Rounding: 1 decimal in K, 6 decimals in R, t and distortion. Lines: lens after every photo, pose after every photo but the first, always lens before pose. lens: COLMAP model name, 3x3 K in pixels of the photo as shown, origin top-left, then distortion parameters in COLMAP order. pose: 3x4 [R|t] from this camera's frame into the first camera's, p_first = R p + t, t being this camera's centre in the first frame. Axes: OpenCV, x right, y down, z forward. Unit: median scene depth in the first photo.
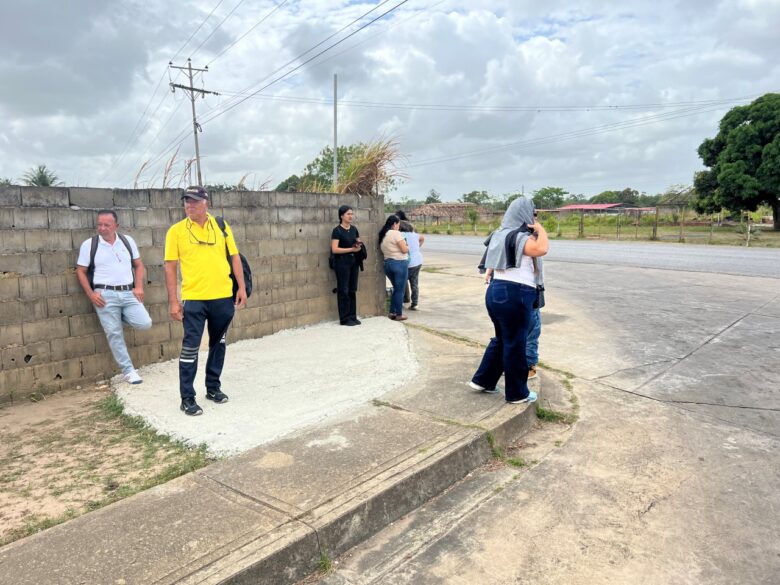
lens RADIAL K [[596.4, 0, 389.6], [0, 596.4, 289.5], [0, 0, 1]] dist [0.039922, 0.001108]
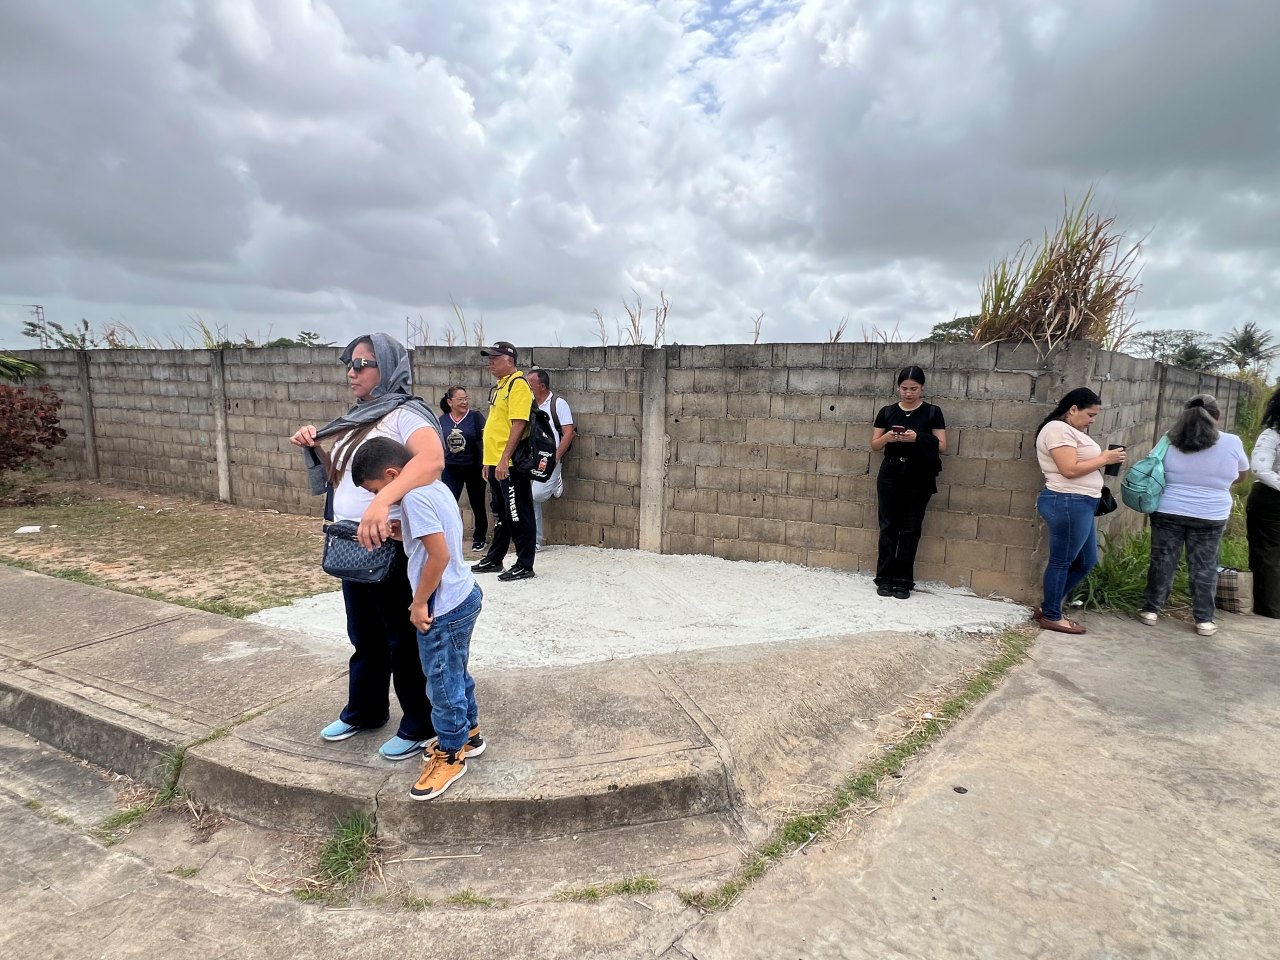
lens RADIAL K [[673.3, 0, 639.0], [0, 673.3, 484.7], [0, 0, 1]] dist [0.001943, -0.000740]
pose [[0.258384, 0.160794, -0.952566, 0.457205], [-0.142477, 0.981610, 0.127049, -0.083200], [0.955478, 0.102891, 0.276542, 0.653398]]
